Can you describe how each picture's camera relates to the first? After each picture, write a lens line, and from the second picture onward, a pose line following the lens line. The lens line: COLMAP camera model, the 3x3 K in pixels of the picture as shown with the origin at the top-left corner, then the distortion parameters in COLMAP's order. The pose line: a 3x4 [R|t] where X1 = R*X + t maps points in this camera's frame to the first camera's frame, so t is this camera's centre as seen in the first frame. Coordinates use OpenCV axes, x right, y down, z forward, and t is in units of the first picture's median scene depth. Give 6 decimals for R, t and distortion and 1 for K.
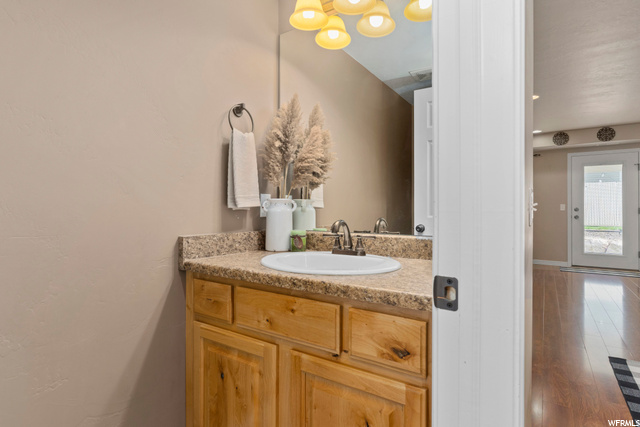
lens RADIAL K [[332.9, 0, 321.6], [0, 332.9, 212.2], [0, 0, 1]] dist [-0.000558, -0.000354]
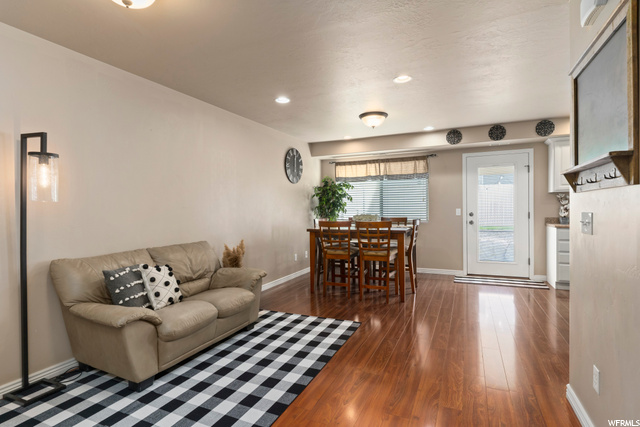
lens RADIAL K [[325.8, 0, 320.0], [0, 325.8, 213.5], [0, 0, 1]] dist [-0.001772, 0.000366]
pose [[0.985008, -0.015643, 0.171800, 0.201375], [0.013663, 0.999826, 0.012704, -0.028577], [-0.171969, -0.010166, 0.985050, 0.183643]]
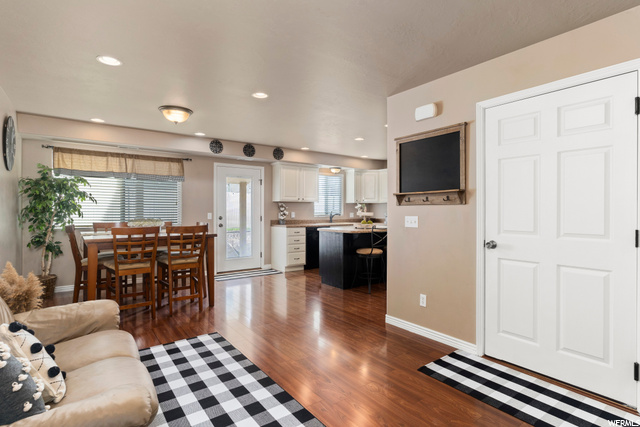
lens RADIAL K [[325.8, 0, 320.0], [0, 325.8, 213.5], [0, 0, 1]] dist [-0.001772, 0.000366]
pose [[0.329608, -0.007143, 0.944091, -0.088217], [0.001607, 0.999974, 0.007005, -0.029879], [-0.944116, -0.000792, 0.329611, 0.393590]]
